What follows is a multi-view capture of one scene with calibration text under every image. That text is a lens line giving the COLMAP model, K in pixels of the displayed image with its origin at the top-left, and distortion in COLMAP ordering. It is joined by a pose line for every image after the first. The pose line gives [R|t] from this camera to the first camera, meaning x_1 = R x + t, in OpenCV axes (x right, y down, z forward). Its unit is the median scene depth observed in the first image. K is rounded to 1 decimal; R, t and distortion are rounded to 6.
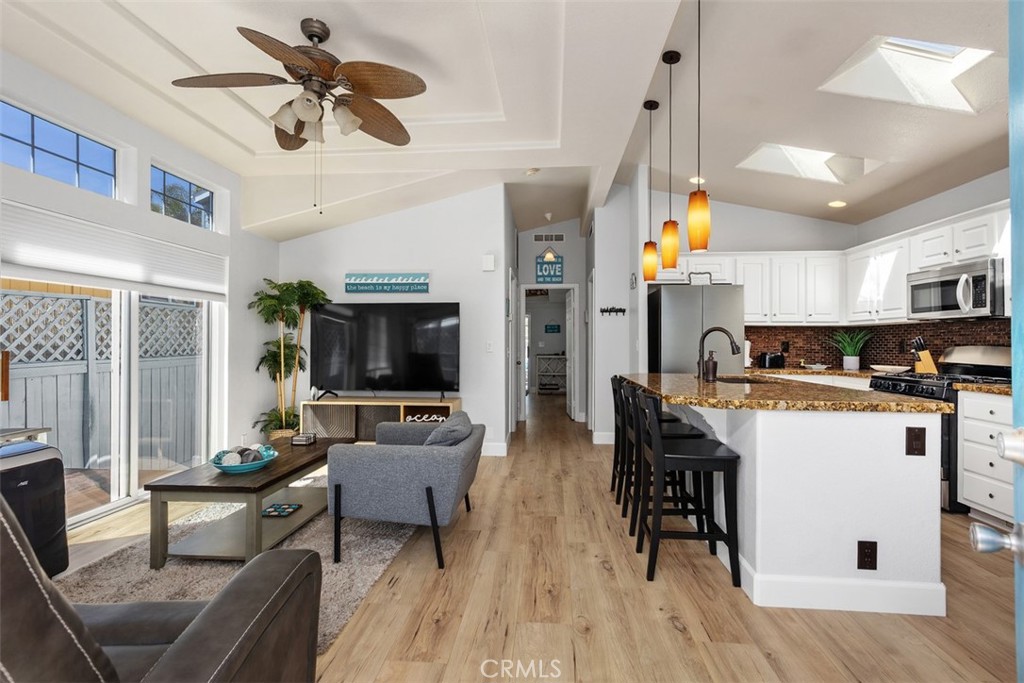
lens RADIAL K [[464.5, 0, 512.6], [0, 464.5, 341.7], [0, 0, 1]] dist [-0.001414, 0.000084]
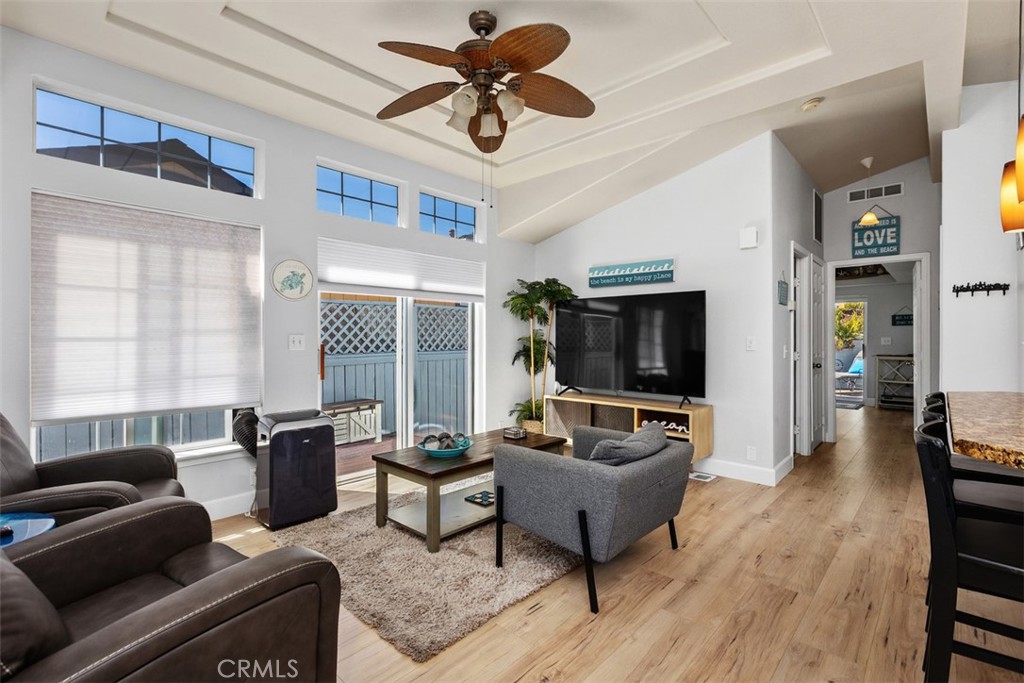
lens RADIAL K [[464.5, 0, 513.2], [0, 464.5, 339.7], [0, 0, 1]] dist [-0.001414, 0.000084]
pose [[0.786367, 0.002447, -0.617755, 0.147843], [0.000171, 0.999991, 0.004179, 0.000418], [0.617759, -0.003392, 0.786360, 0.162056]]
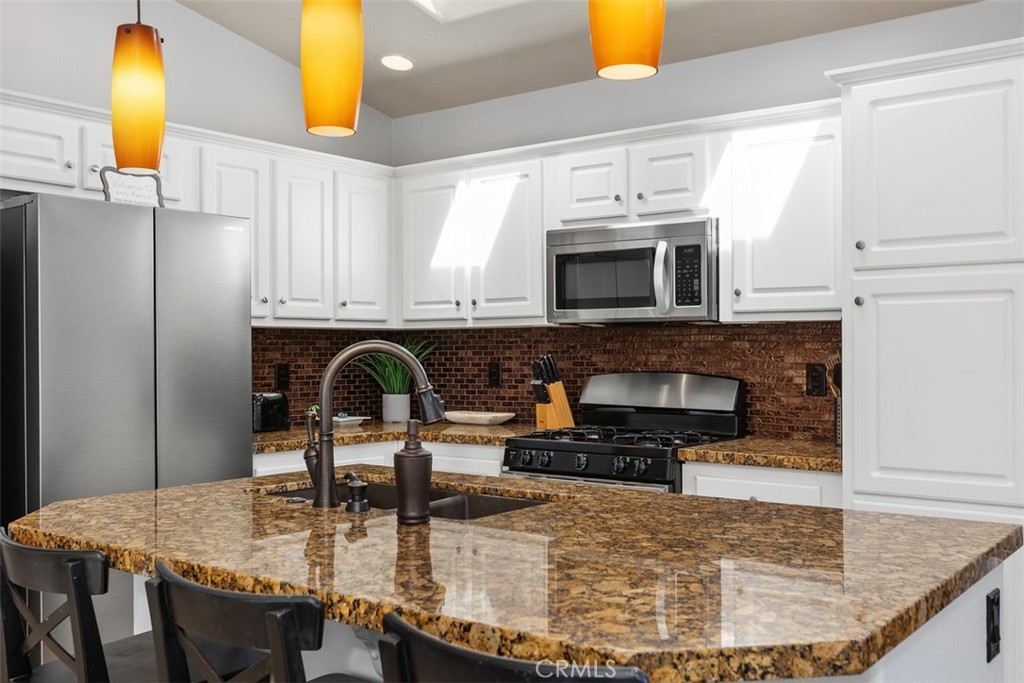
lens RADIAL K [[1000.4, 0, 508.7], [0, 1000.4, 348.3], [0, 0, 1]] dist [-0.010344, 0.000000]
pose [[0.549532, -0.005673, 0.835453, -0.070925], [0.005131, 0.999981, 0.003415, -0.023438], [-0.835457, 0.002410, 0.549551, 0.447838]]
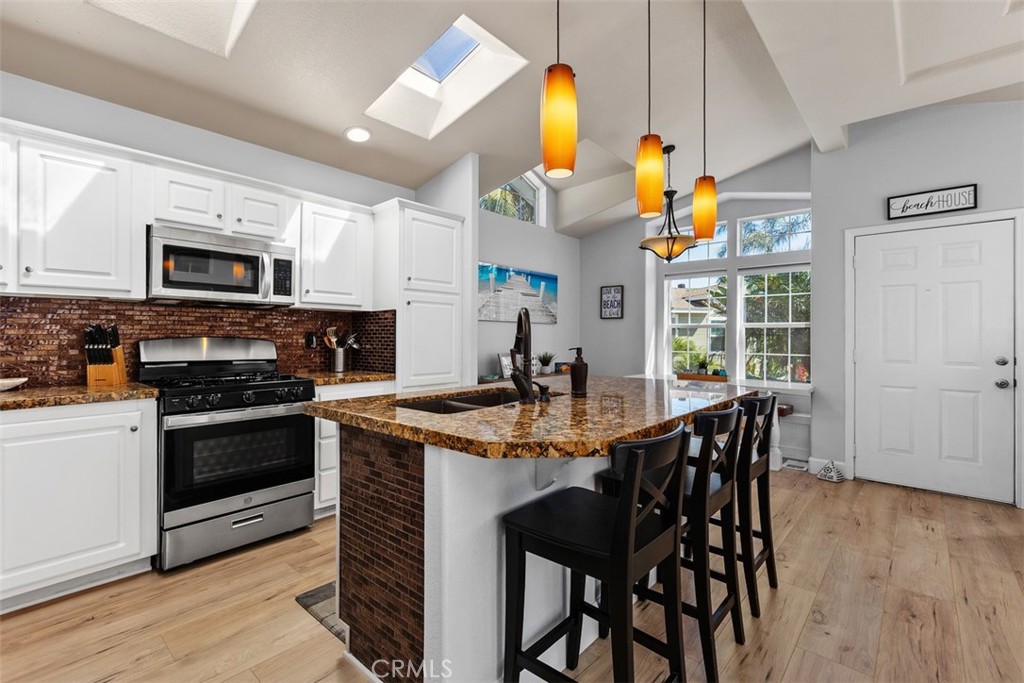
lens RADIAL K [[464.5, 0, 514.5], [0, 464.5, 330.7], [0, 0, 1]] dist [-0.001414, 0.000084]
pose [[-0.800365, 0.004212, 0.599498, 0.087806], [-0.004789, 0.999898, -0.013419, 0.004262], [-0.599494, -0.013611, -0.800263, 1.216160]]
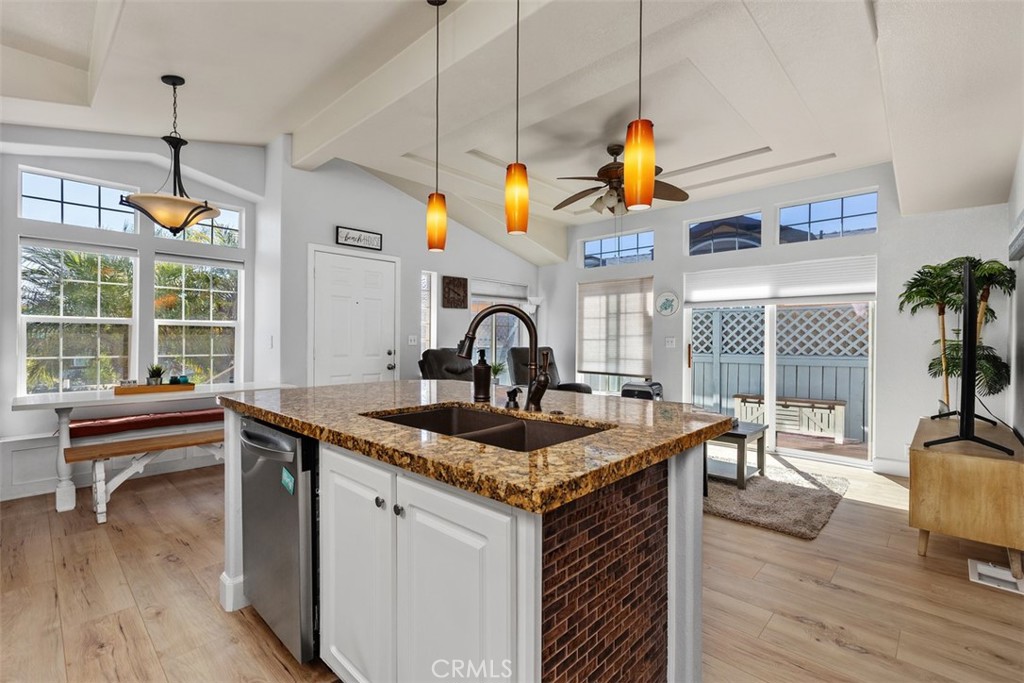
lens RADIAL K [[464.5, 0, 501.4], [0, 464.5, 344.4], [0, 0, 1]] dist [-0.001414, 0.000084]
pose [[-0.638711, 0.005167, -0.769429, 0.692912], [-0.007872, 0.999881, 0.013249, 0.000942], [0.769406, 0.014520, -0.638594, 1.092653]]
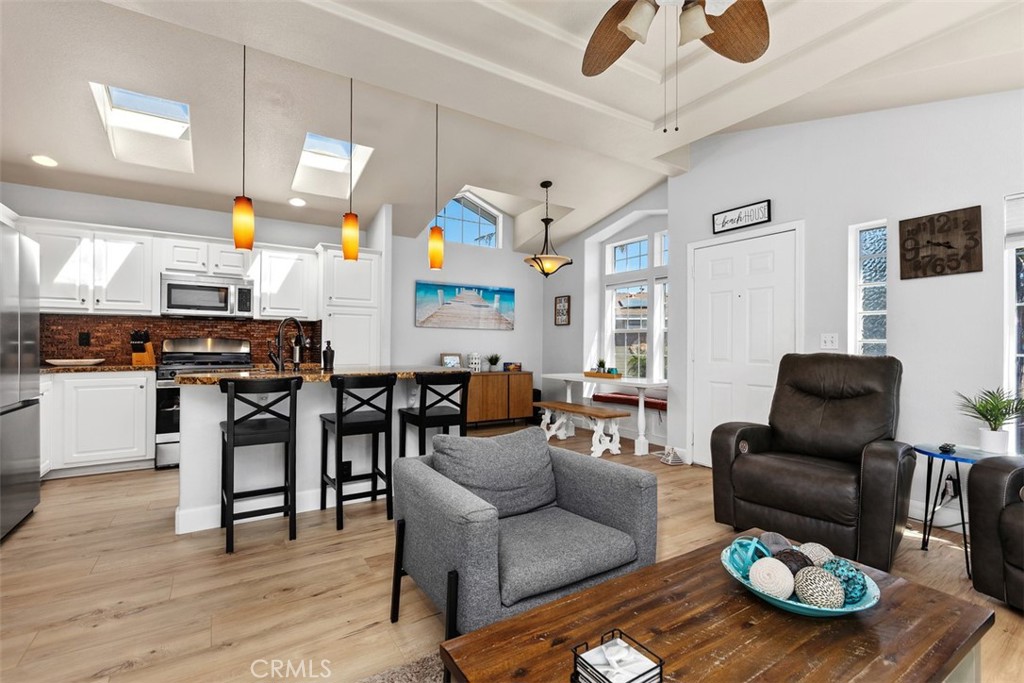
lens RADIAL K [[464.5, 0, 513.9], [0, 464.5, 343.3], [0, 0, 1]] dist [-0.001414, 0.000084]
pose [[-0.608566, -0.000100, 0.793503, -0.522978], [-0.007154, 0.999960, -0.005360, 0.021536], [-0.793471, -0.008939, -0.608542, 1.013691]]
